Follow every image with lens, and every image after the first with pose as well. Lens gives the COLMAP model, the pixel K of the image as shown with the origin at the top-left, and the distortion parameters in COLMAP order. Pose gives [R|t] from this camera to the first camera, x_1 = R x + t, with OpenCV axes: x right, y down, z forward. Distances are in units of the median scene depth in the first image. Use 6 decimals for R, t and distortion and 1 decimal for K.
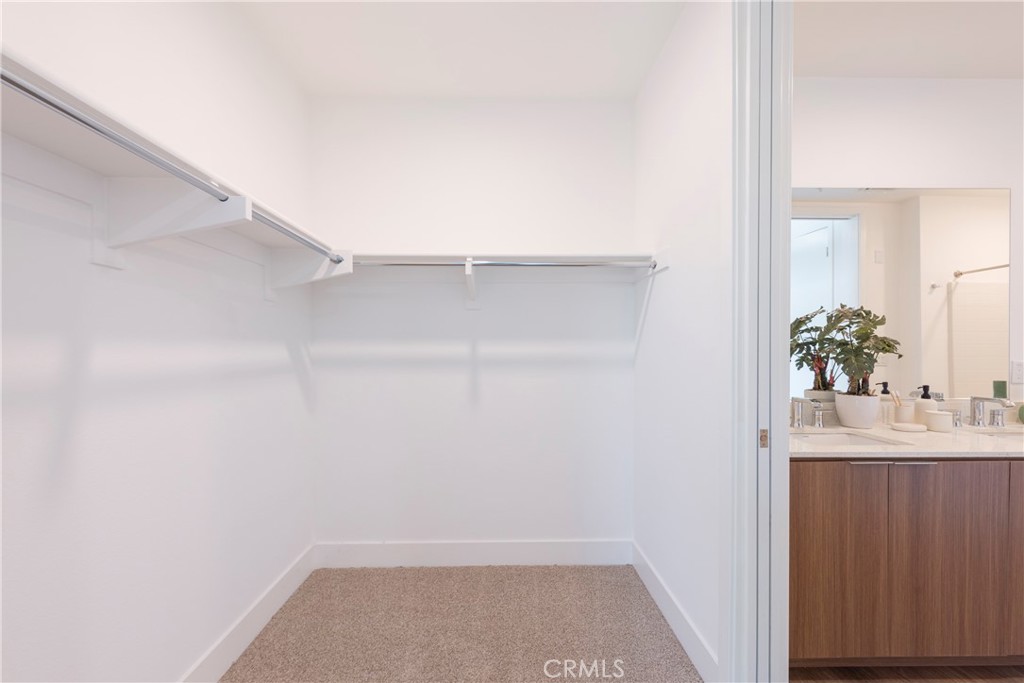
lens RADIAL K [[395.2, 0, 508.2], [0, 395.2, 350.1], [0, 0, 1]] dist [-0.000213, 0.000087]
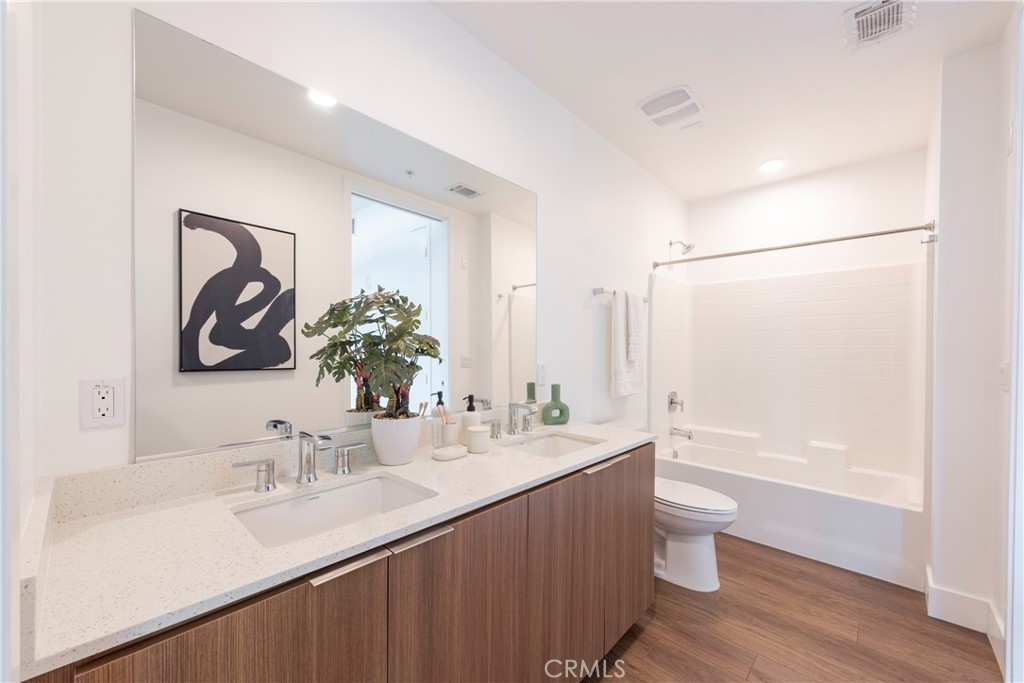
lens RADIAL K [[398.7, 0, 503.0], [0, 398.7, 354.0], [0, 0, 1]] dist [-0.000007, -0.000390]
pose [[0.701138, -0.003902, 0.713015, 0.517911], [0.000048, 0.999985, 0.005425, -0.001918], [-0.713026, -0.003769, 0.701128, 0.371488]]
